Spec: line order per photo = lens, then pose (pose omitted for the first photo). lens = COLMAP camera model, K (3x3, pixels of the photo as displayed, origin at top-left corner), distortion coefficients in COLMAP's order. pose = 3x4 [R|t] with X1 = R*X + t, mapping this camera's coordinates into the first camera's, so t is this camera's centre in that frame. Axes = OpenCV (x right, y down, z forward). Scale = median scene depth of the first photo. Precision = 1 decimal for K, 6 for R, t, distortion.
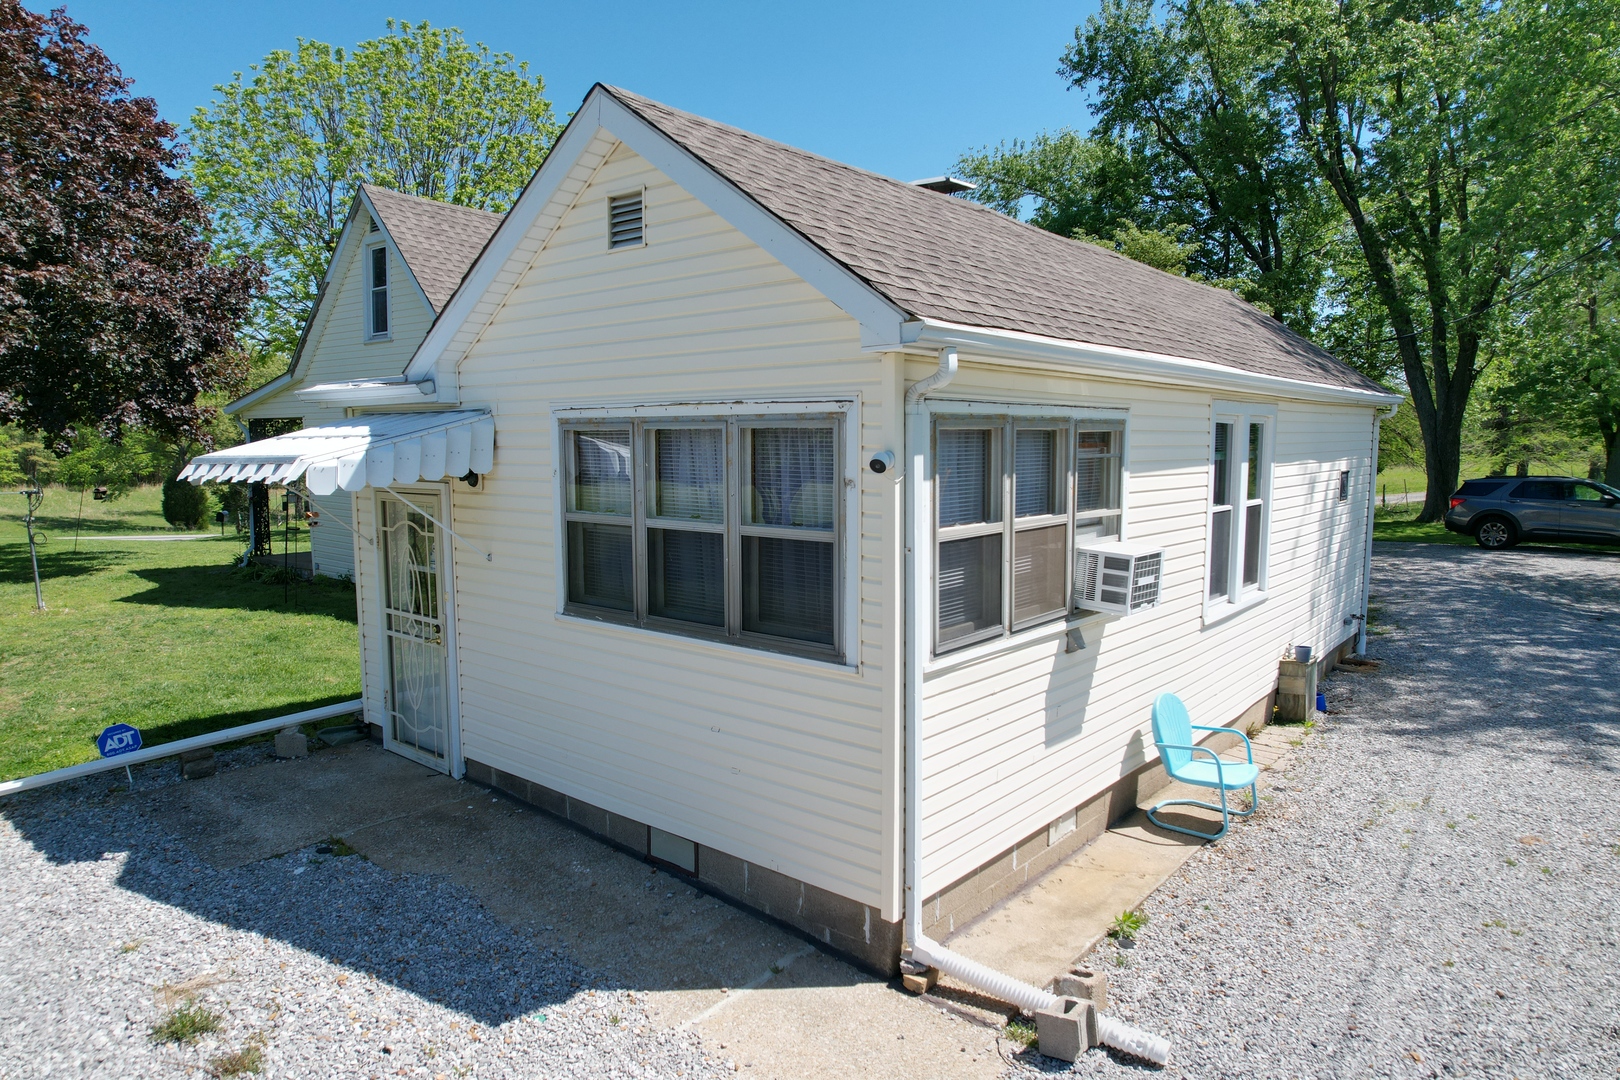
lens RADIAL K [[1037.3, 0, 809.9], [0, 1037.3, 538.5], [0, 0, 1]] dist [-0.069946, 0.063286]
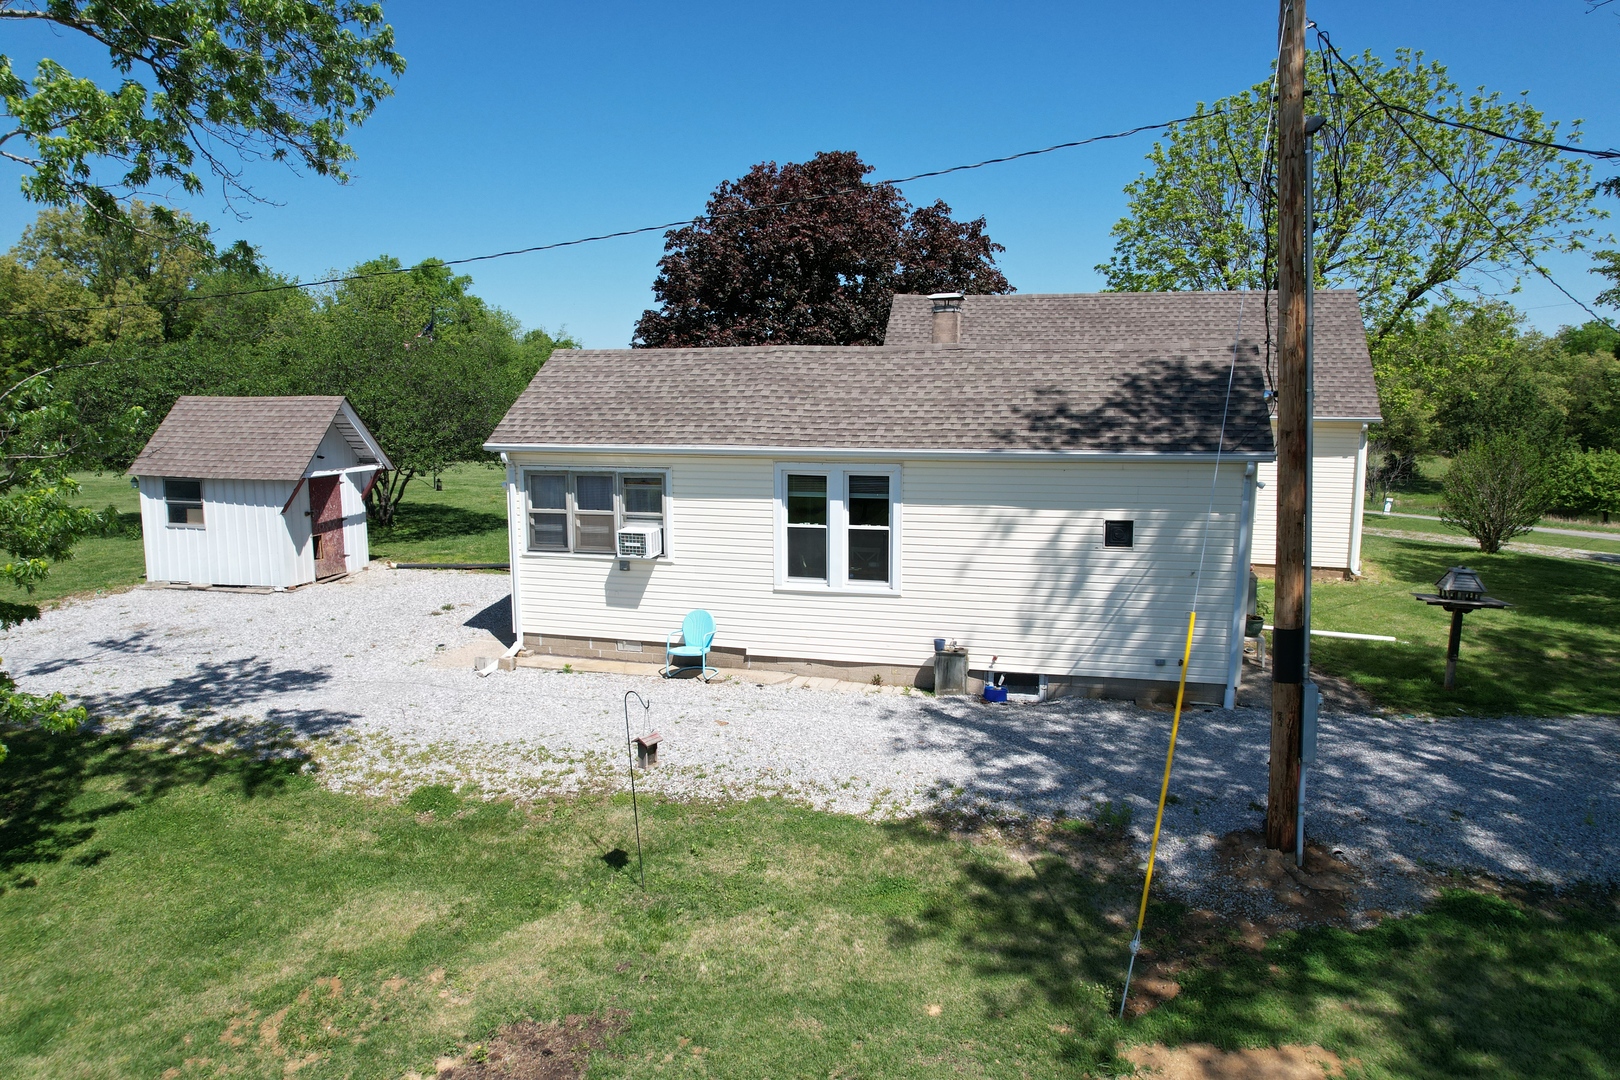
lens RADIAL K [[1037.3, 0, 801.4], [0, 1037.3, 533.4], [0, 0, 1]] dist [-0.069946, 0.063286]
pose [[0.390525, 0.114720, -0.913416, 2.395360], [-0.087728, 0.992327, 0.087123, -0.201713], [0.916403, 0.046109, 0.397593, 0.400217]]
